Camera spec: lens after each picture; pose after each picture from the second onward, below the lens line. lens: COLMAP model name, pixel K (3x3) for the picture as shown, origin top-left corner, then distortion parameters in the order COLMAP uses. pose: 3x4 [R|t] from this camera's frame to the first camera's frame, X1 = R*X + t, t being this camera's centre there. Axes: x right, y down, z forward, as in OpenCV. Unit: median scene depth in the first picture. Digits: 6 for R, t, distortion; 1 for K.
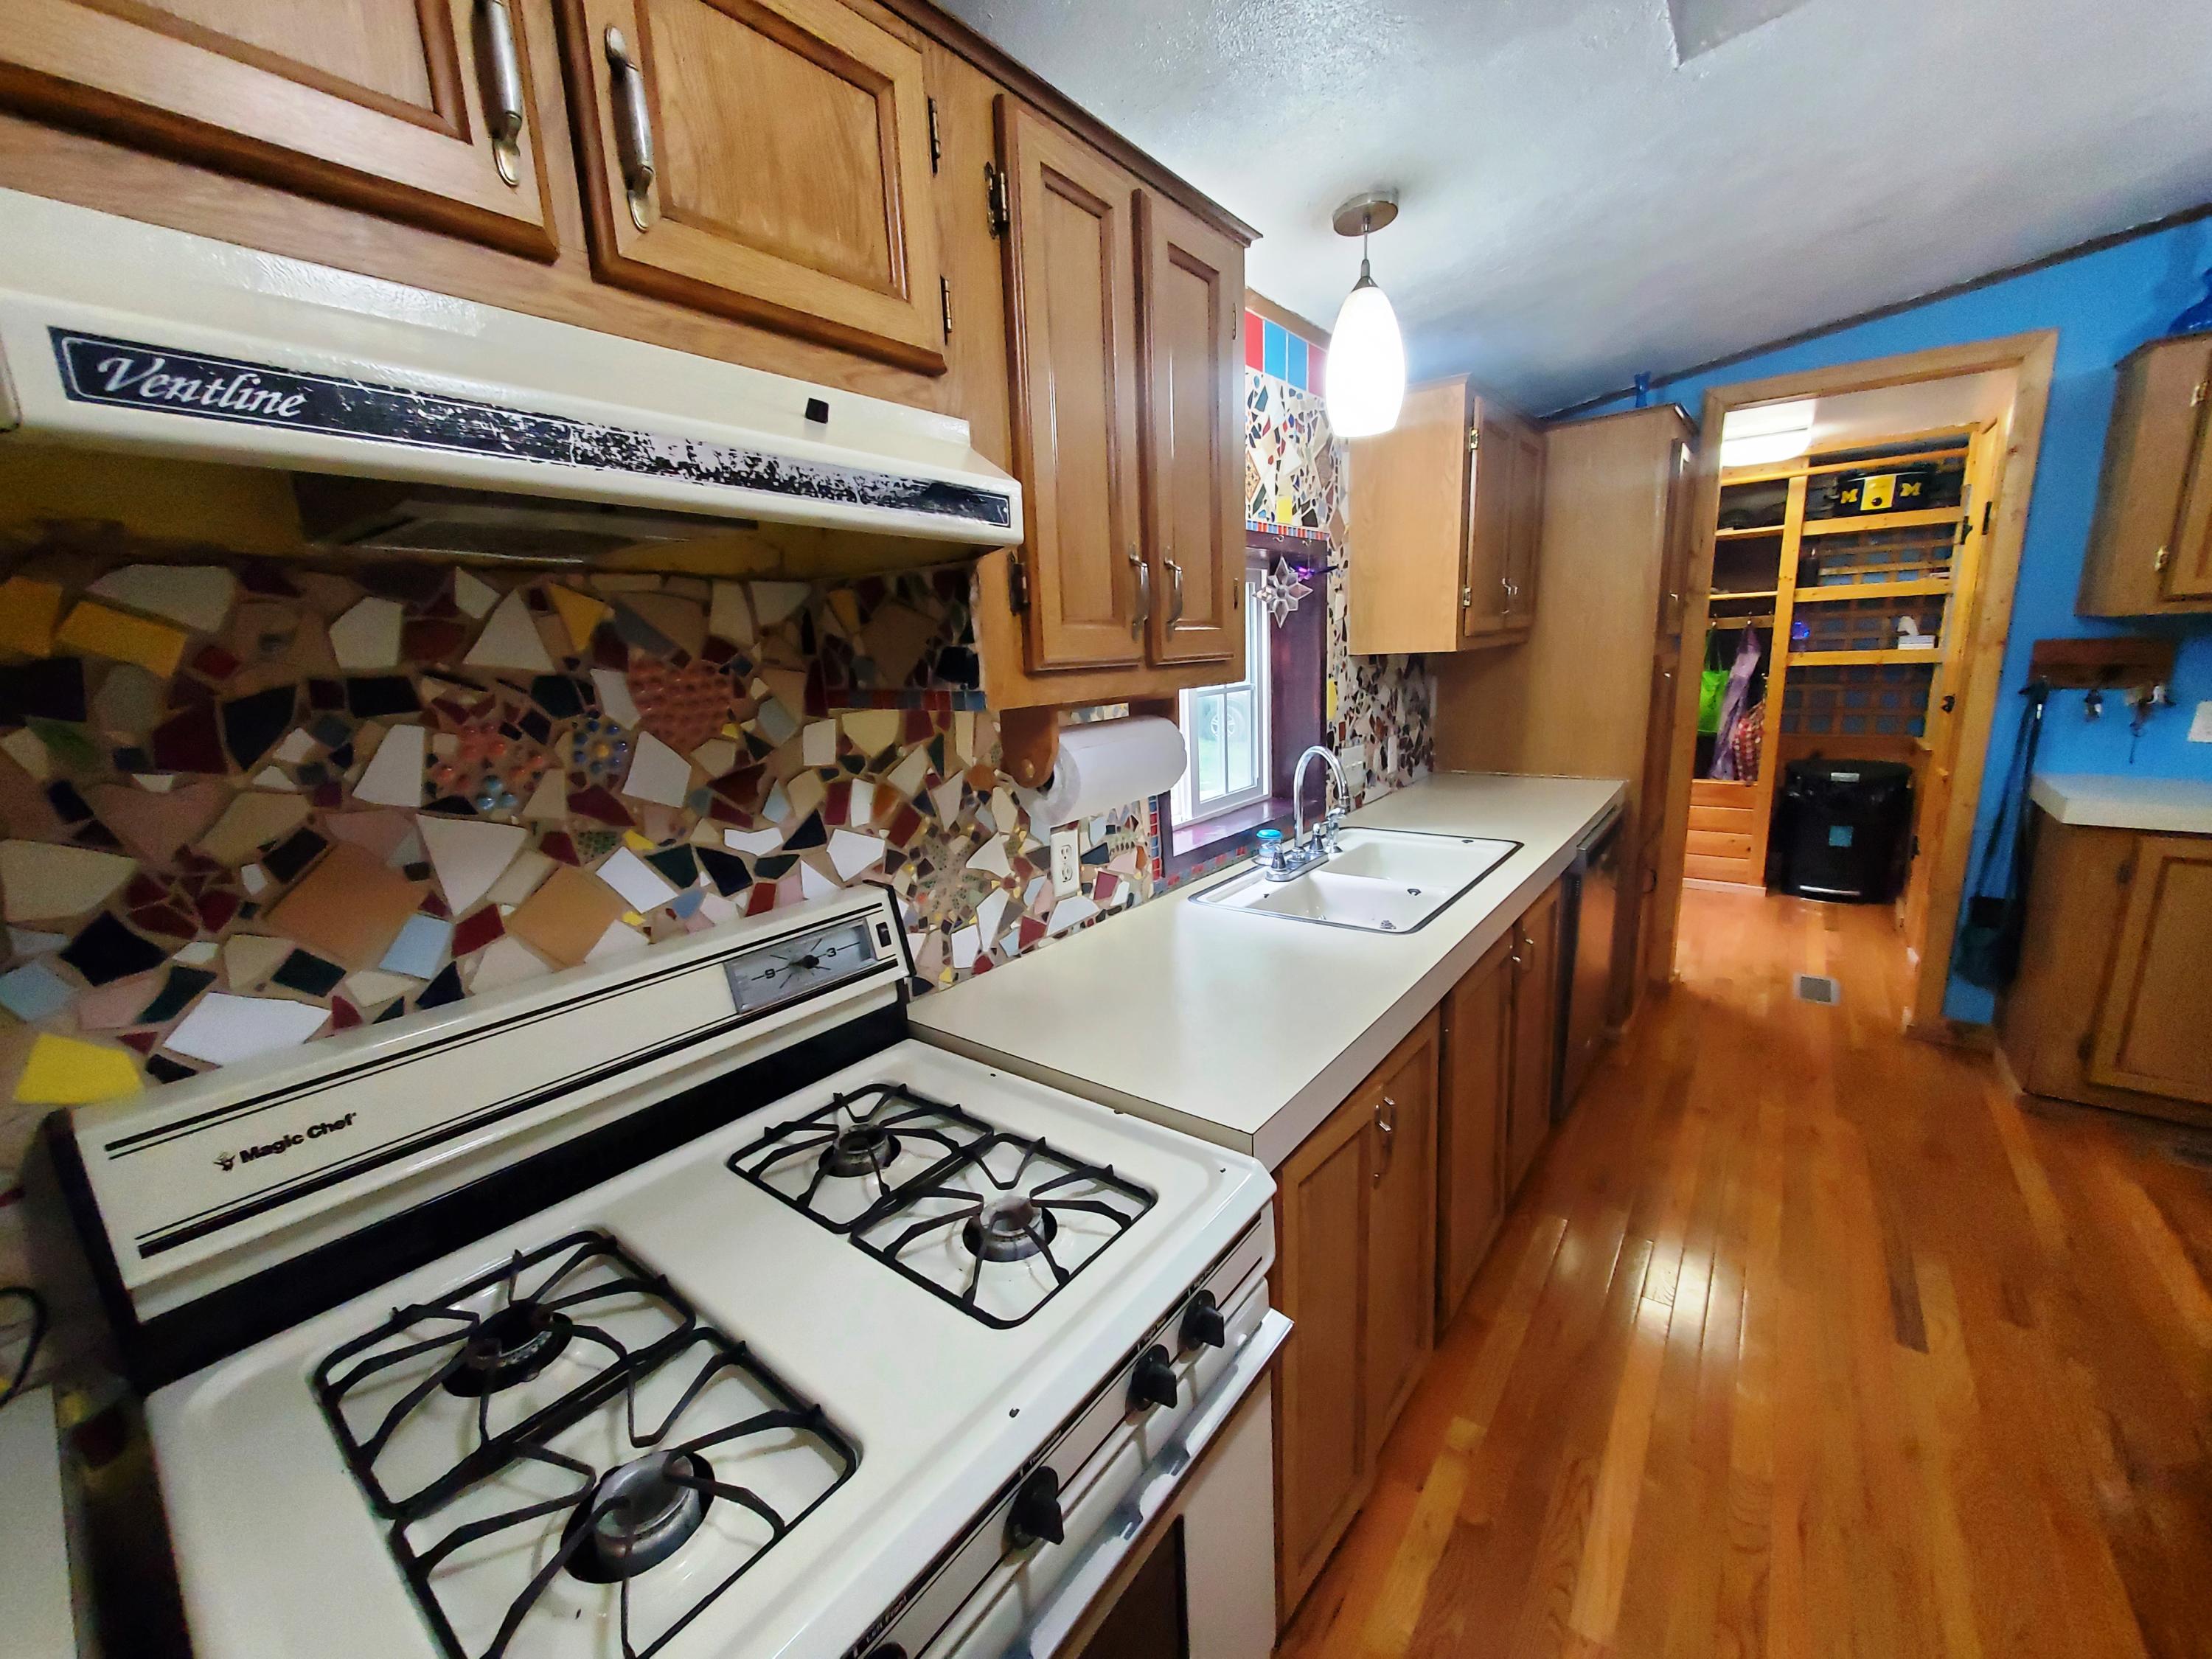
lens RADIAL K [[874.1, 0, 1102.2], [0, 874.1, 840.3], [0, 0, 1]] dist [0.003658, -0.001308]
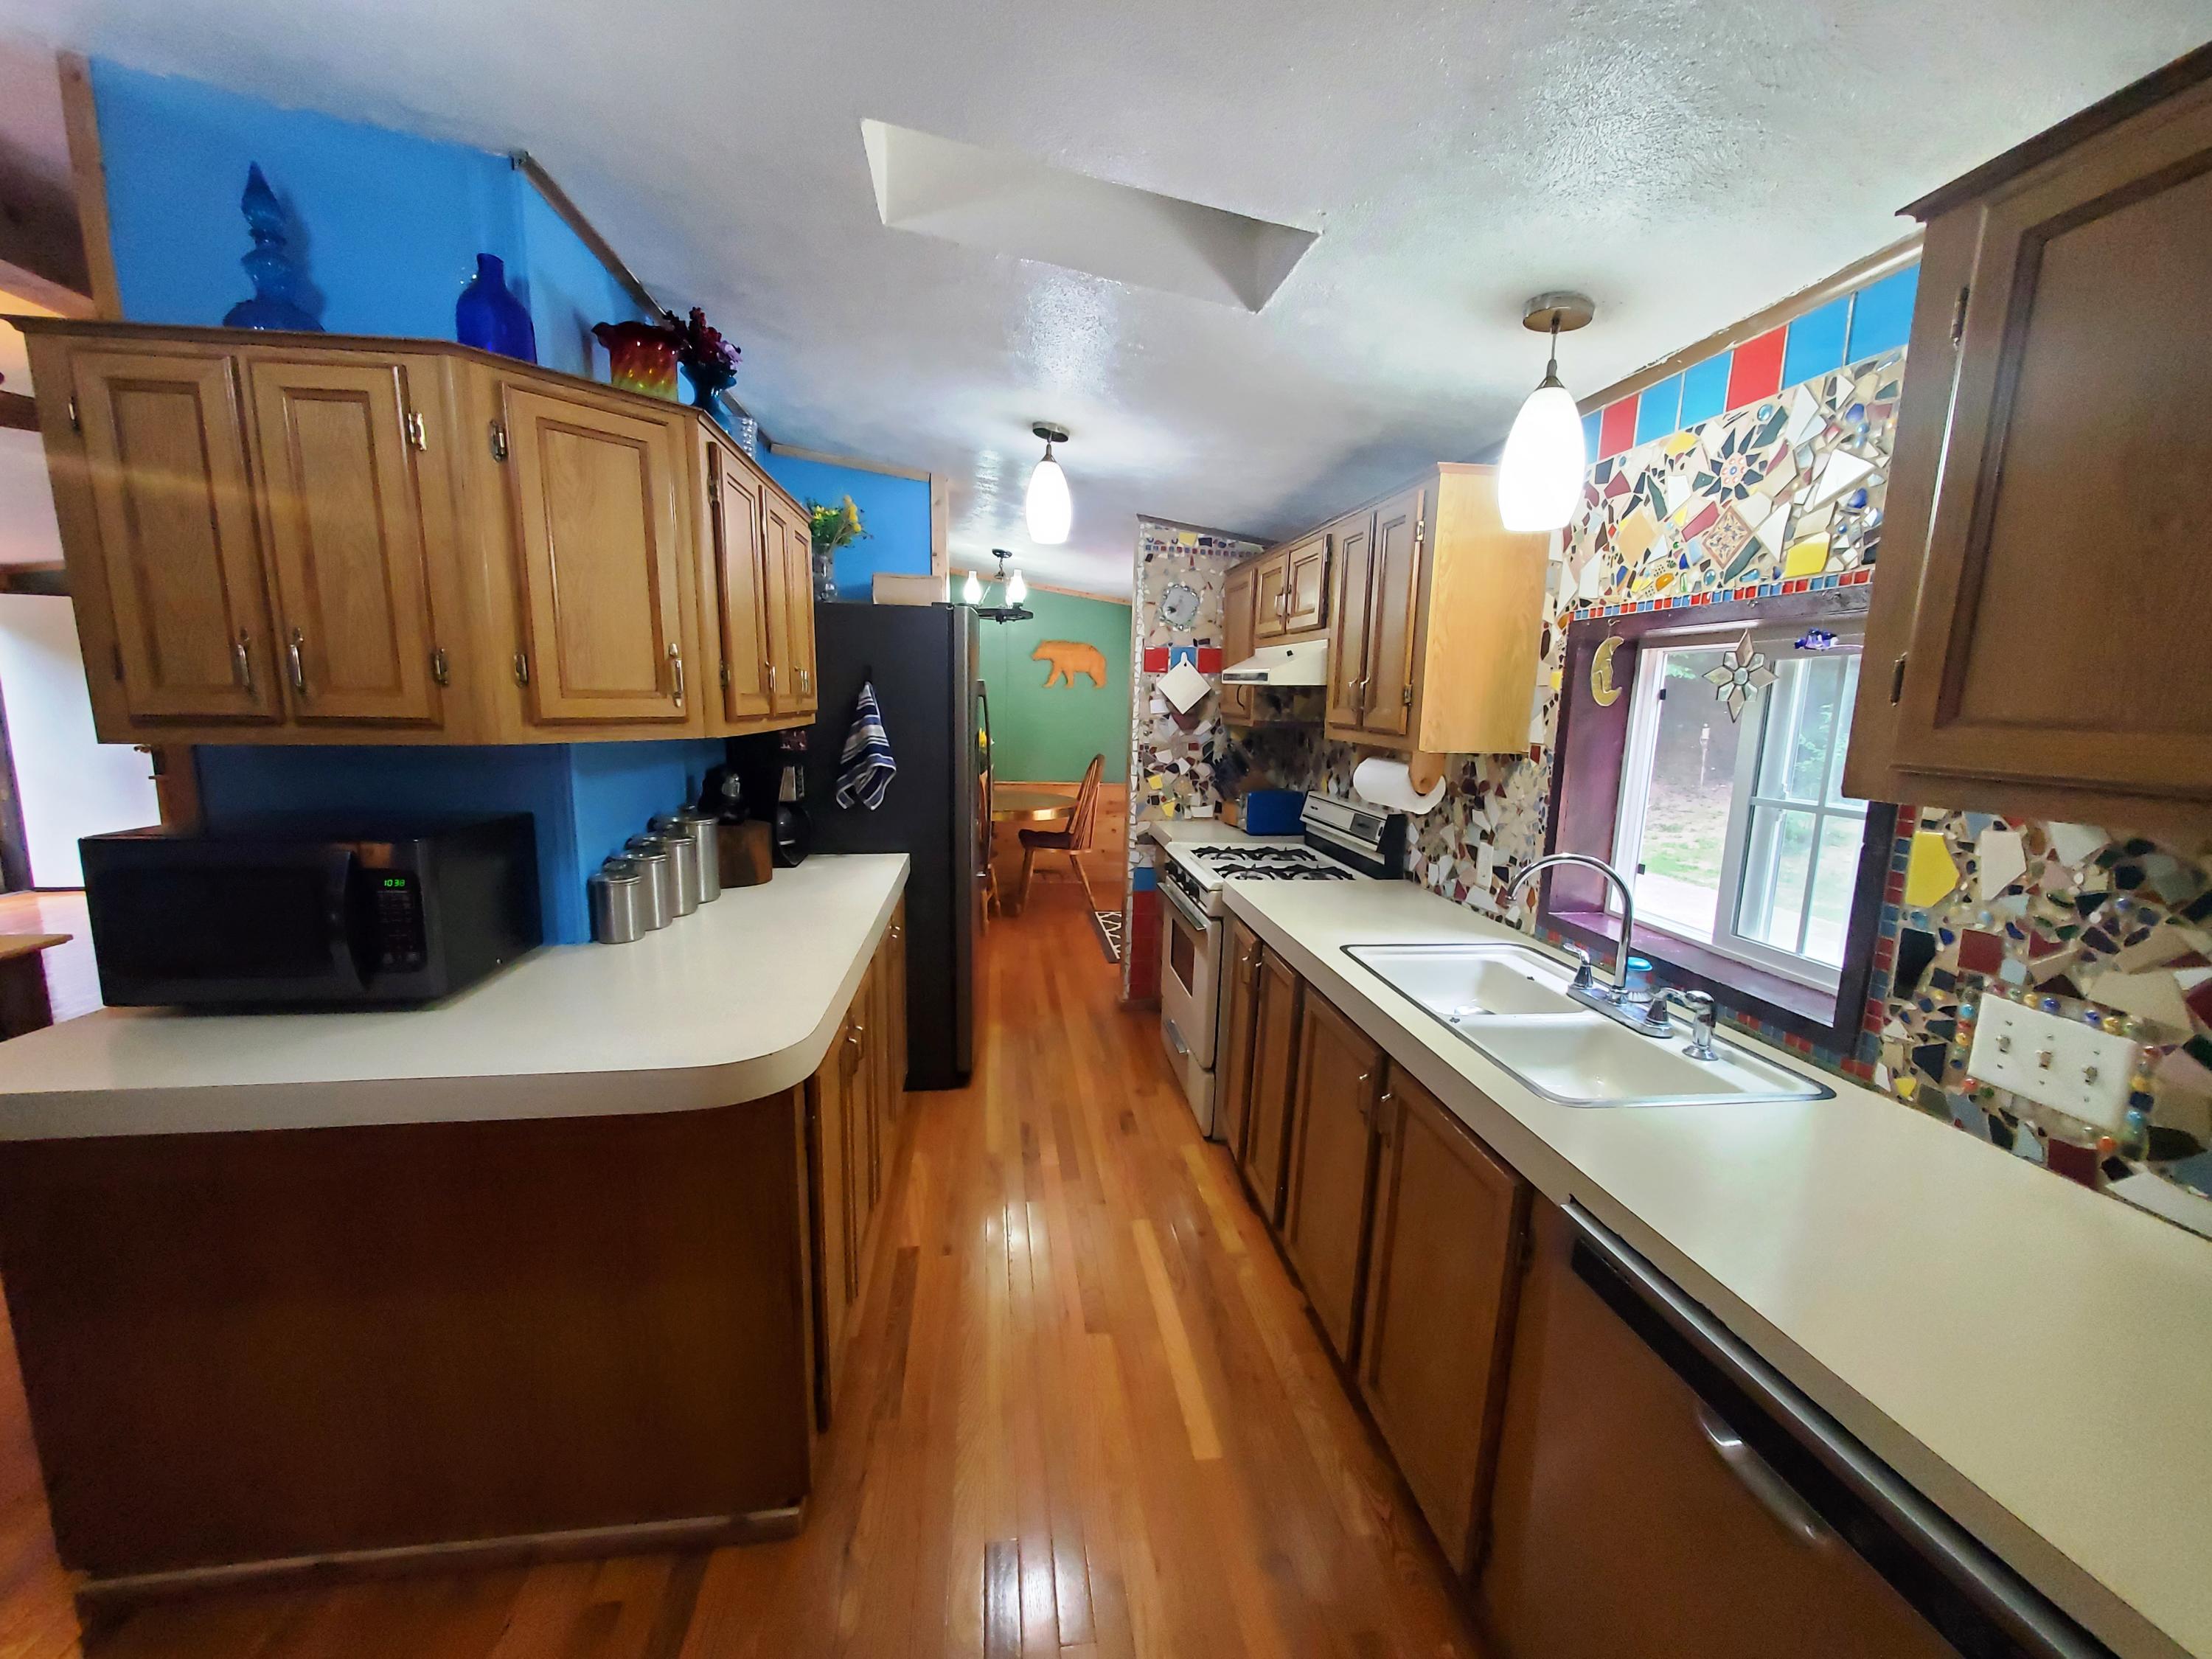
lens RADIAL K [[874.1, 0, 1097.0], [0, 874.1, 840.6], [0, 0, 1]] dist [0.003658, -0.001308]
pose [[-0.711124, 0.144898, -0.687974, 1.292687], [-0.141031, 0.929244, 0.341490, -0.382162], [0.688777, 0.339867, -0.640372, 1.324967]]
